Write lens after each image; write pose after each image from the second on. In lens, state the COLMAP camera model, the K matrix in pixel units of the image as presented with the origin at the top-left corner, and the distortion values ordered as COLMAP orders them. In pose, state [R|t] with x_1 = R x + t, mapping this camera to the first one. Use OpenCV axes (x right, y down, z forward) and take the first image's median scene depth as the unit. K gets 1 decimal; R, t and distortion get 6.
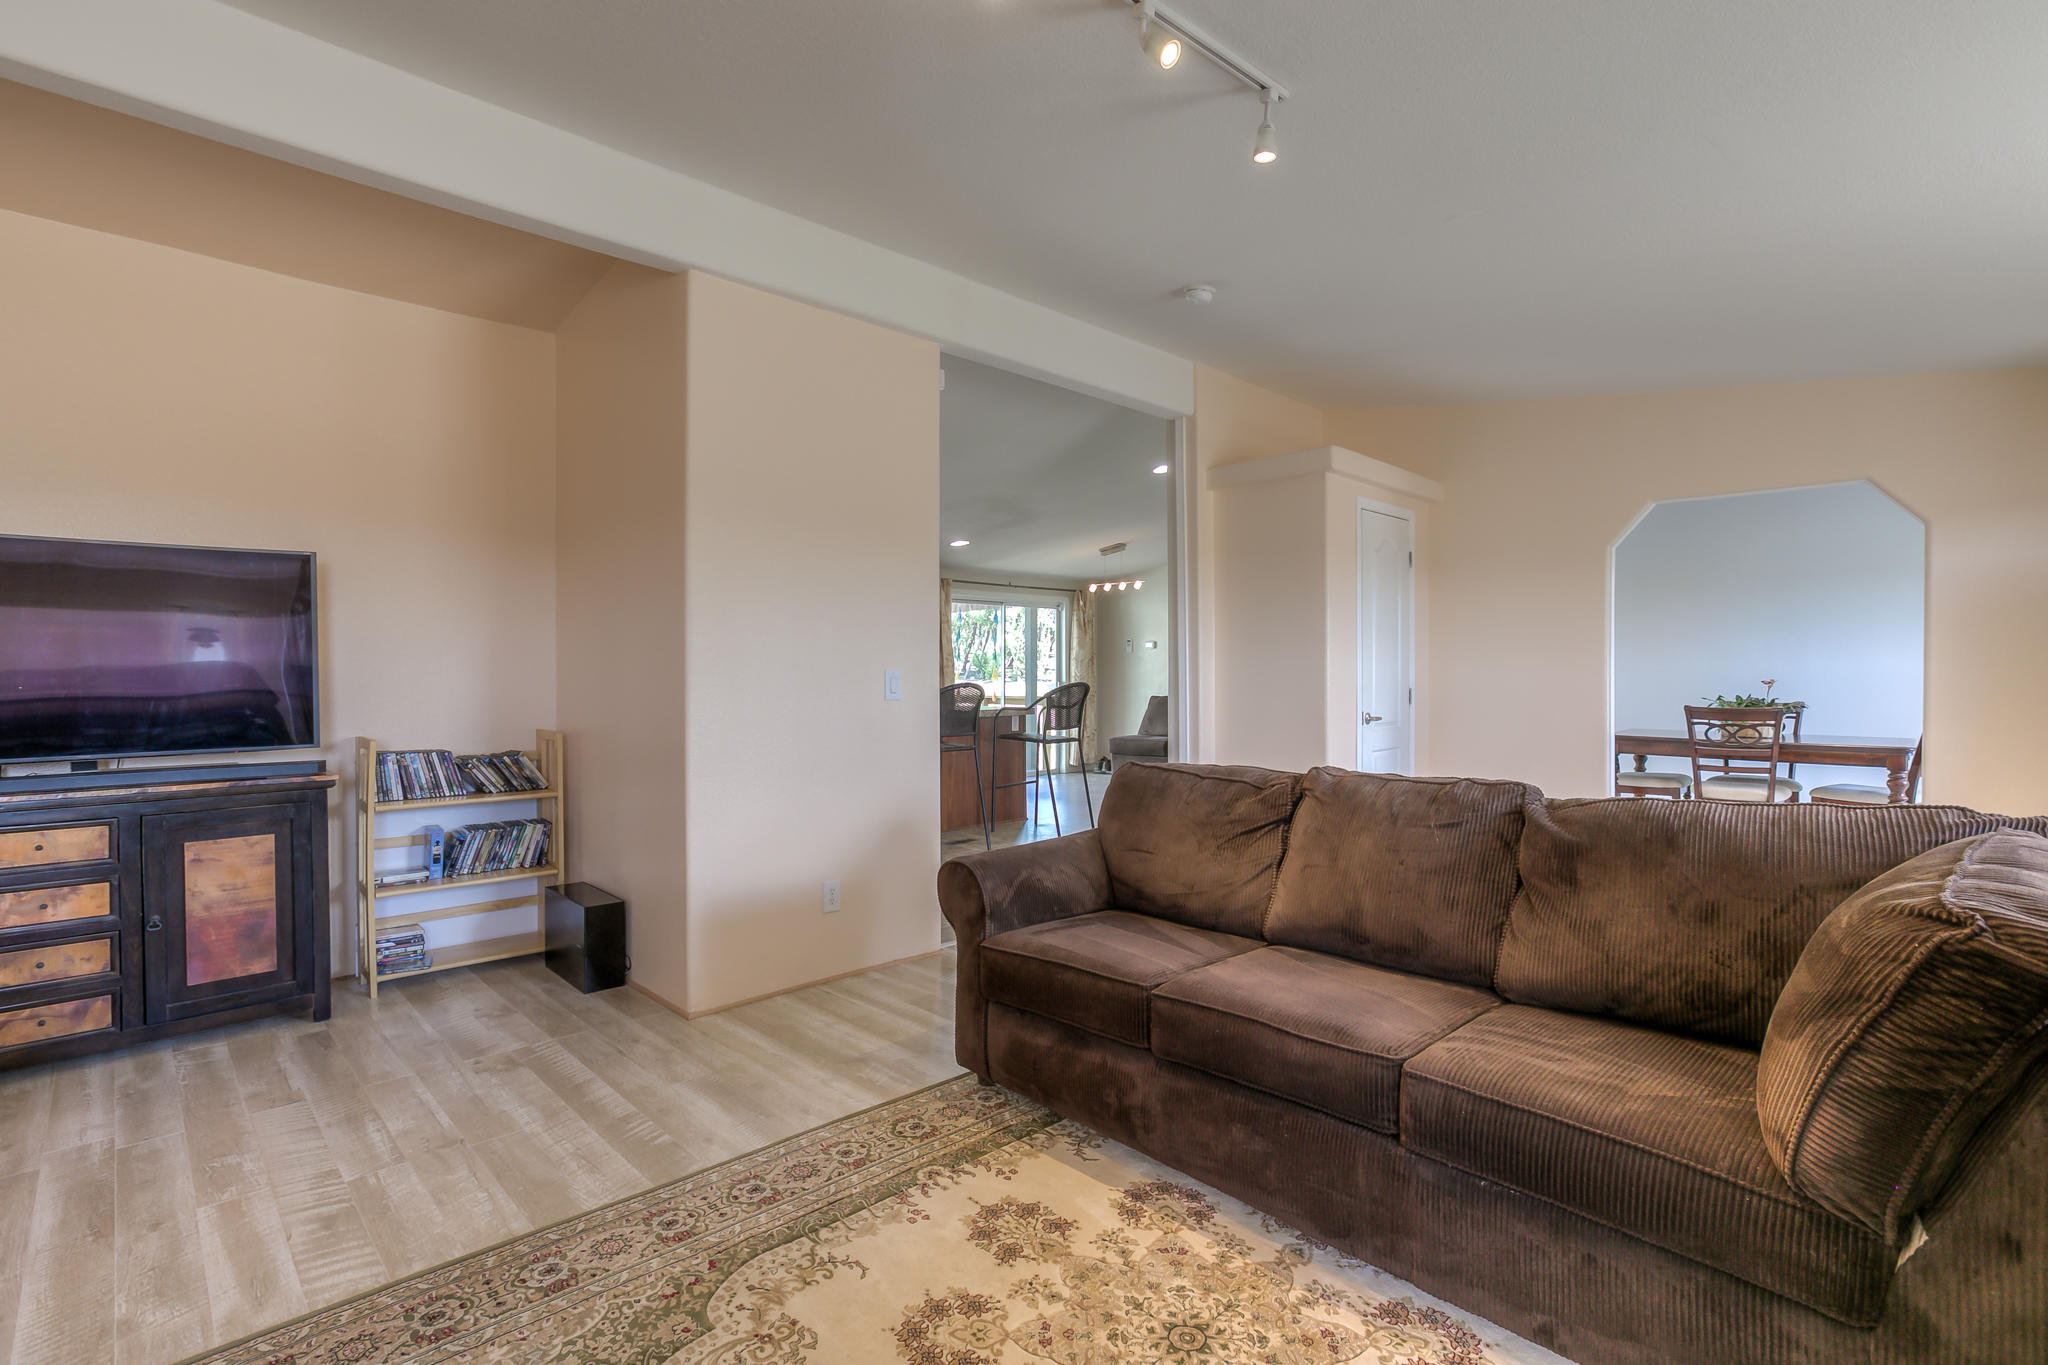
lens RADIAL K [[962.9, 0, 1024.0], [0, 962.9, 682.5], [0, 0, 1]] dist [-0.023784, 0.000336]
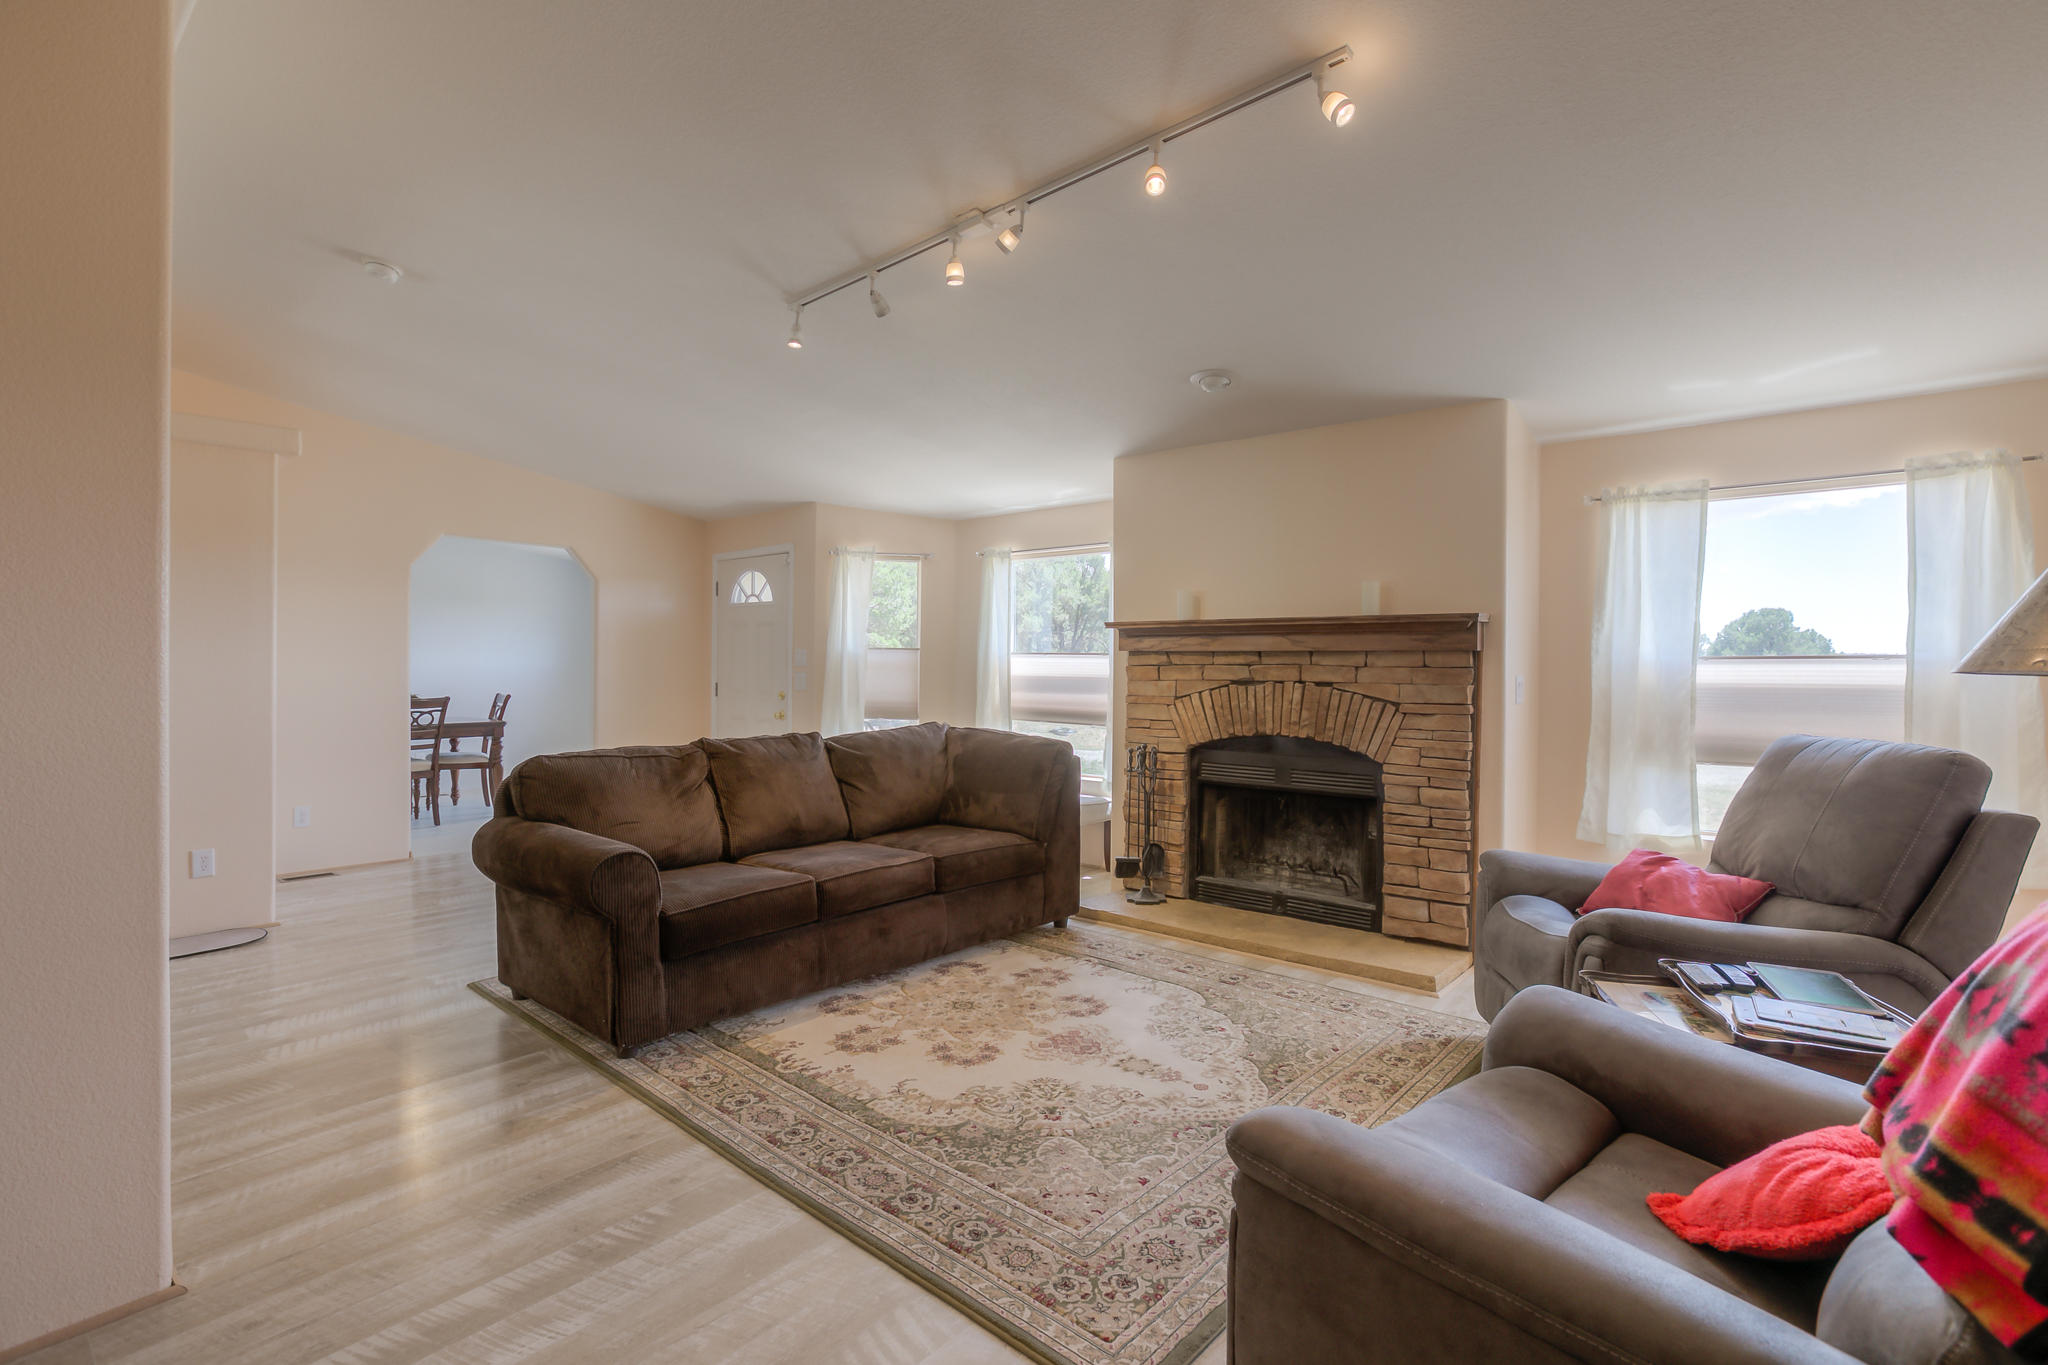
lens RADIAL K [[888.2, 0, 1024.0], [0, 888.2, 682.5], [0, 0, 1]] dist [0.000401, 0.000274]
pose [[-0.093832, -0.008453, 0.995552, -1.335040], [0.007755, 0.999927, 0.009221, -0.005486], [-0.995558, 0.008586, -0.093760, 0.819576]]
